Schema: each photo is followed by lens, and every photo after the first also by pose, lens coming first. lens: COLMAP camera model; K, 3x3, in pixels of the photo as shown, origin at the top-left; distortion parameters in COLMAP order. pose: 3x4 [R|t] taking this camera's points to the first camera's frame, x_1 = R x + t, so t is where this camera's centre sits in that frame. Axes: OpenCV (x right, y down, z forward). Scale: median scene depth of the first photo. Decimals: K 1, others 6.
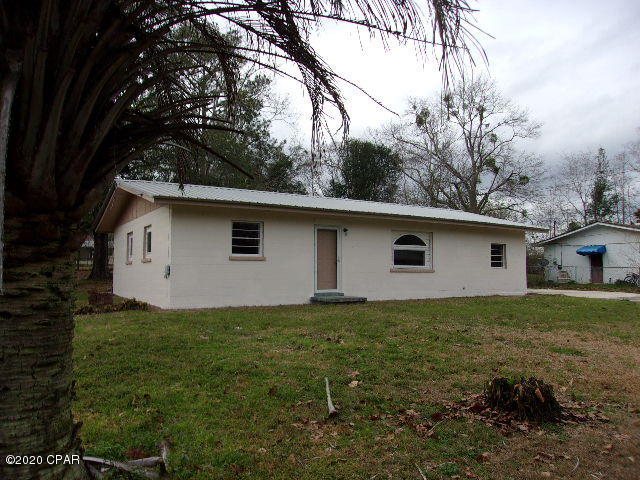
lens RADIAL K [[503.3, 0, 316.7], [0, 503.3, 240.1], [0, 0, 1]] dist [0.002506, 0.017875]
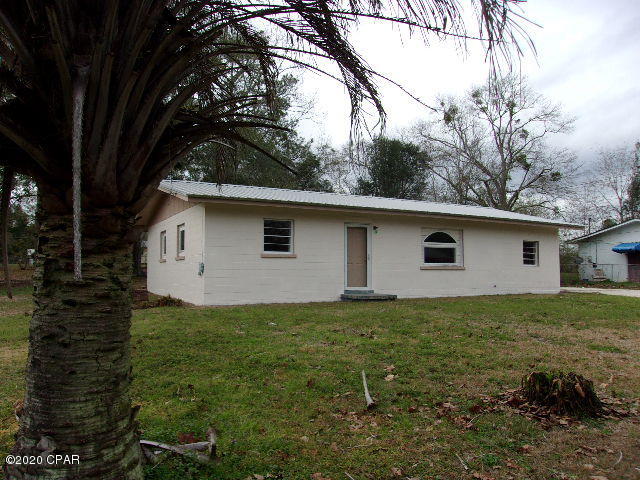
lens RADIAL K [[503.3, 0, 316.4], [0, 503.3, 240.3], [0, 0, 1]] dist [0.002506, 0.017875]
pose [[0.998584, -0.004020, -0.053046, -0.011534], [0.004149, 0.999989, 0.002327, 0.004036], [0.053036, -0.002544, 0.998589, -0.010778]]
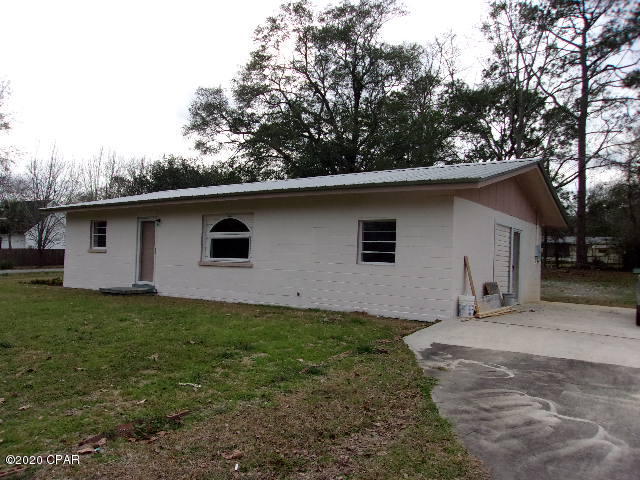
lens RADIAL K [[503.3, 0, 320.4], [0, 503.3, 240.9], [0, 0, 1]] dist [0.002506, 0.017875]
pose [[0.358123, -0.061077, -0.931674, 1.771445], [0.000434, 0.997869, -0.065250, 0.138251], [0.933674, 0.022963, 0.357386, 1.567504]]
